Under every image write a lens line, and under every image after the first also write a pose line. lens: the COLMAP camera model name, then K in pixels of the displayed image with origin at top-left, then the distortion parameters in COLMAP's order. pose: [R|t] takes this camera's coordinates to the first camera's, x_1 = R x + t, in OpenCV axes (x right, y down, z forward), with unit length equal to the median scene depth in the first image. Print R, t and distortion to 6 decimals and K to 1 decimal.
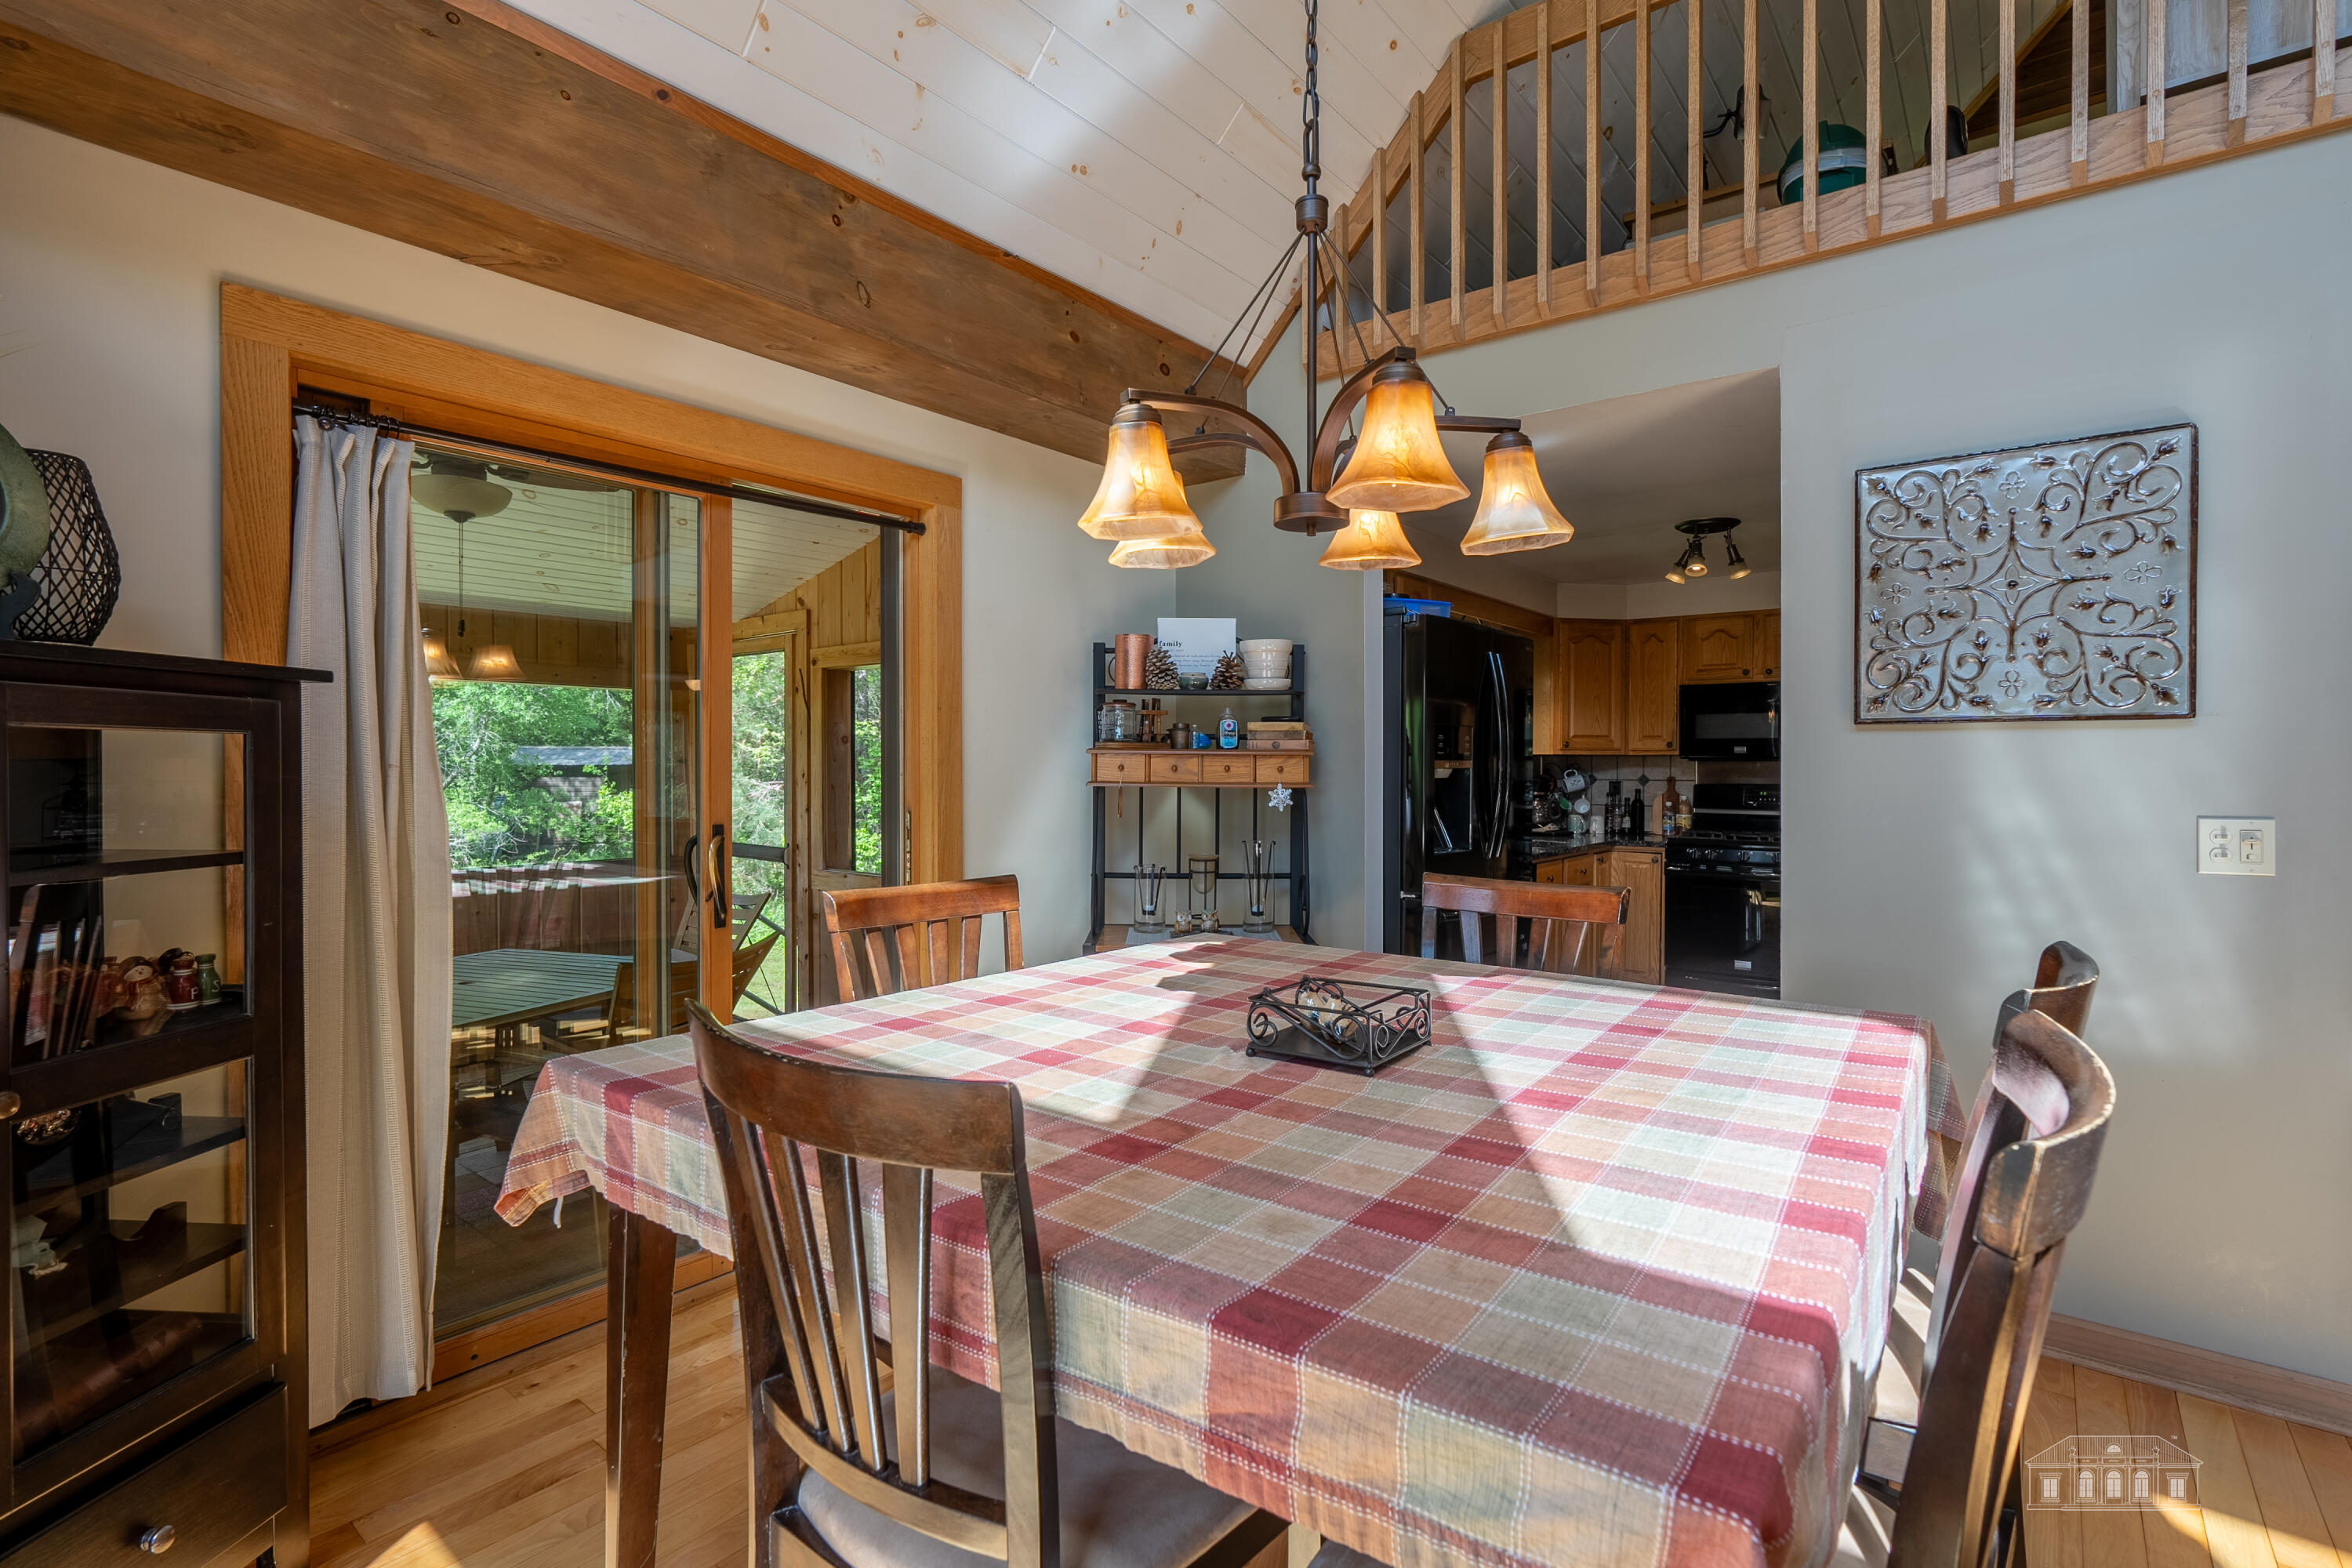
lens RADIAL K [[1082.0, 0, 1214.0], [0, 1082.0, 774.8], [0, 0, 1]] dist [-0.008293, 0.000334]
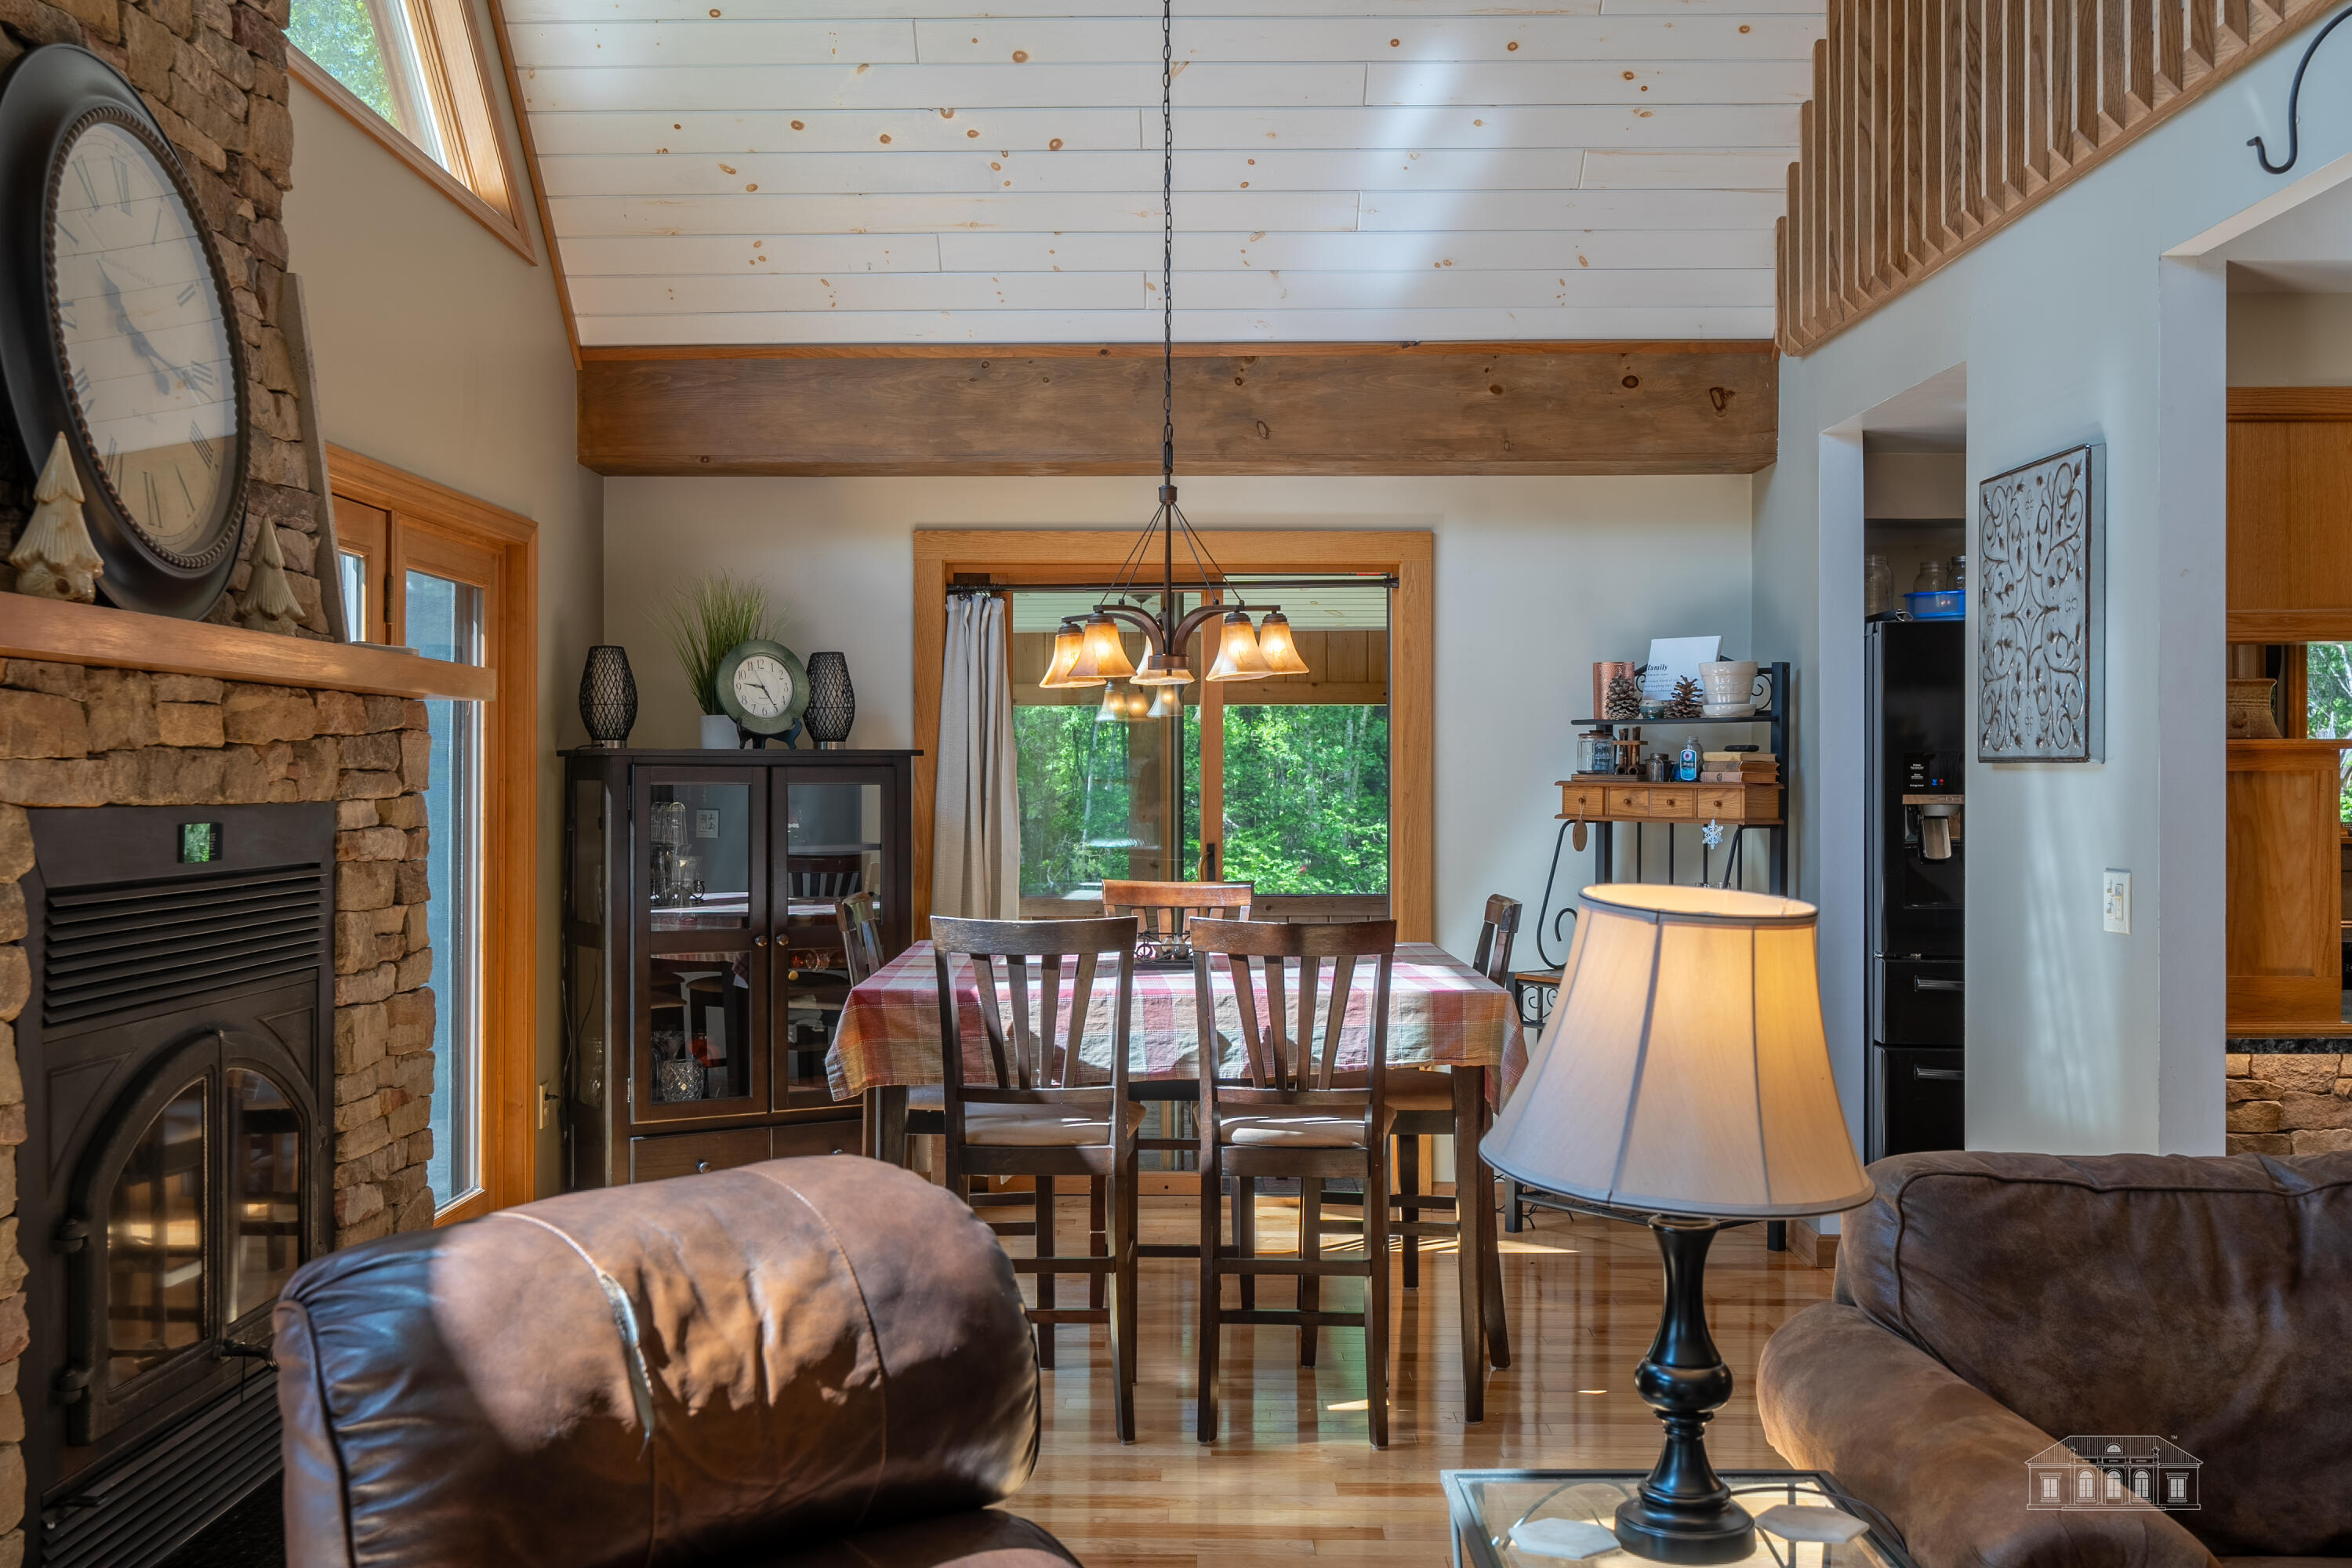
lens RADIAL K [[2302.3, 0, 1176.0], [0, 2302.3, 784.0], [0, 0, 1]] dist [0.009363, 0.007963]
pose [[0.609751, 0.003743, -0.792584, 1.304611], [-0.005396, 0.999985, 0.000572, -0.020246], [0.792574, 0.003928, 0.609763, -0.544944]]
